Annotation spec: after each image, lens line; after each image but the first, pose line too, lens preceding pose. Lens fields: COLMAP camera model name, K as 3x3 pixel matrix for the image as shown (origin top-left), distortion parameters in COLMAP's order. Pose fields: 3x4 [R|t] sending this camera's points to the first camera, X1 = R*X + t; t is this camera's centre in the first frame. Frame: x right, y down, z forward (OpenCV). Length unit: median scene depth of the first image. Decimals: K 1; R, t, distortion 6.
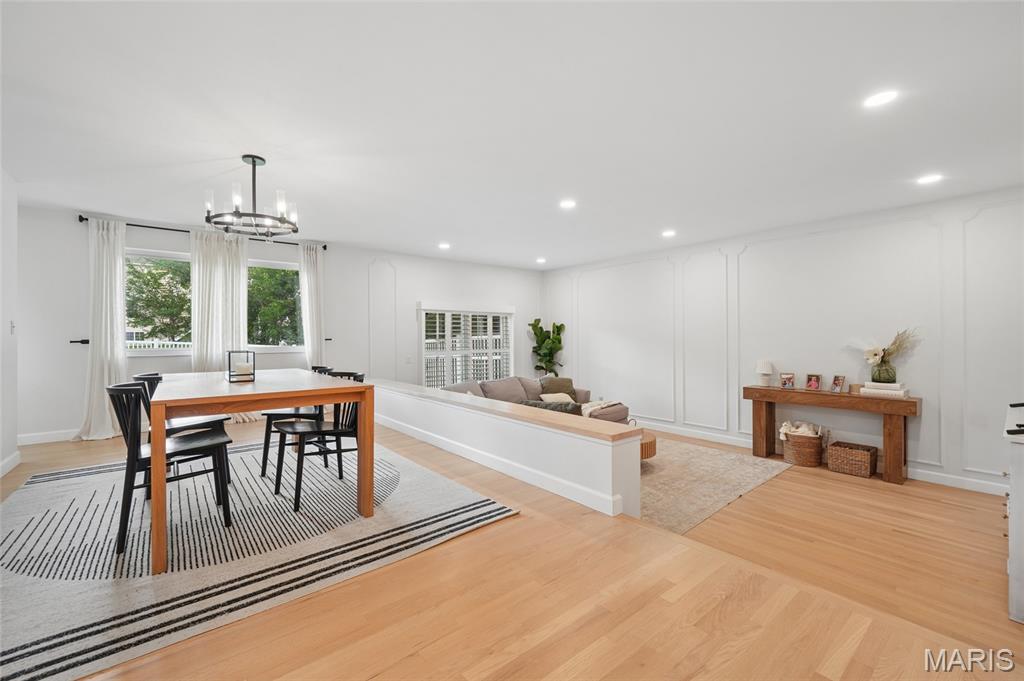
lens RADIAL K [[420.3, 0, 515.5], [0, 420.3, 339.9], [0, 0, 1]] dist [-0.000303, 0.000338]
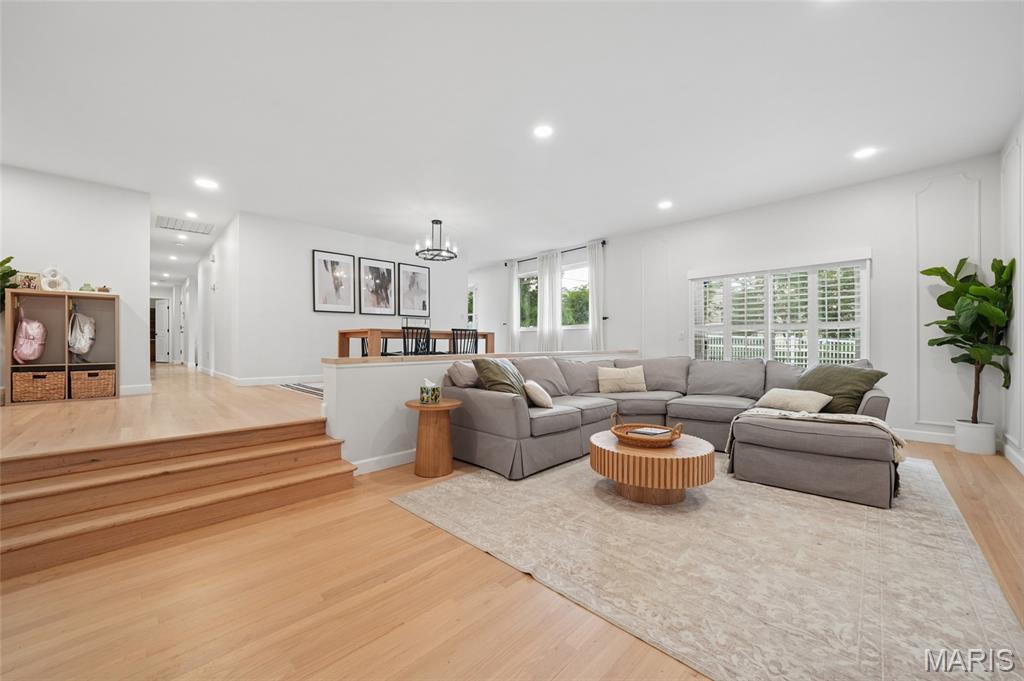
lens RADIAL K [[386.4, 0, 505.4], [0, 386.4, 342.8], [0, 0, 1]] dist [-0.003372, -0.000103]
pose [[0.082815, 0.010353, -0.996511, 0.863860], [0.014049, 0.999835, 0.011555, 0.076751], [0.996466, -0.014957, 0.082656, 0.814997]]
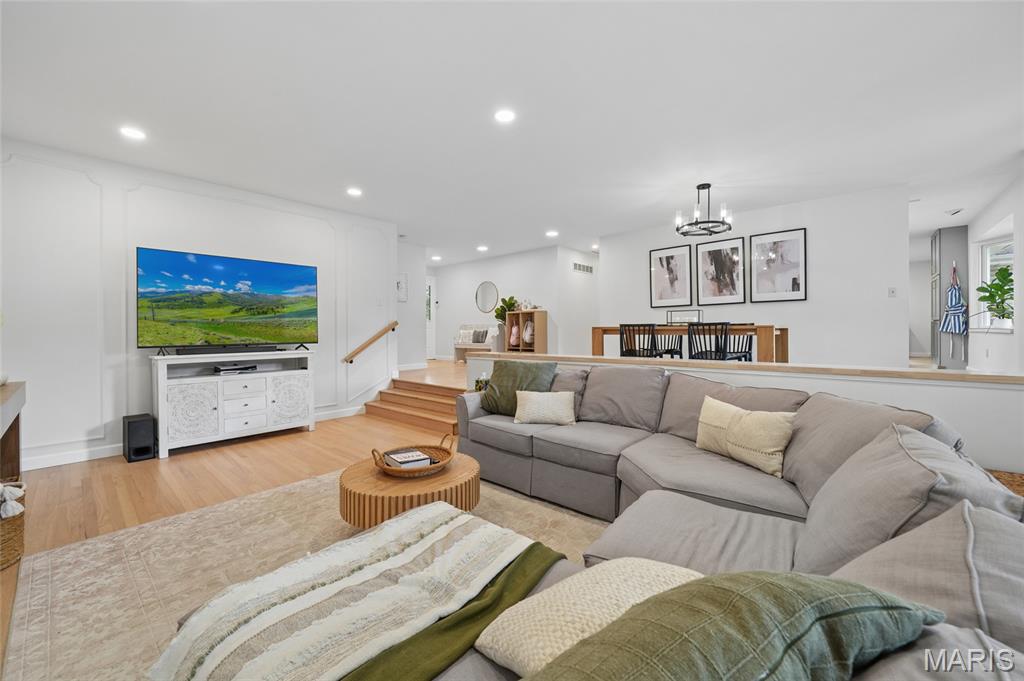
lens RADIAL K [[386.4, 0, 503.6], [0, 386.4, 334.8], [0, 0, 1]] dist [-0.003372, -0.000103]
pose [[-0.988095, 0.016611, -0.152946, 0.226340], [0.018263, 0.999789, -0.009399, 0.078014], [0.152757, -0.012080, -0.988190, 1.625209]]
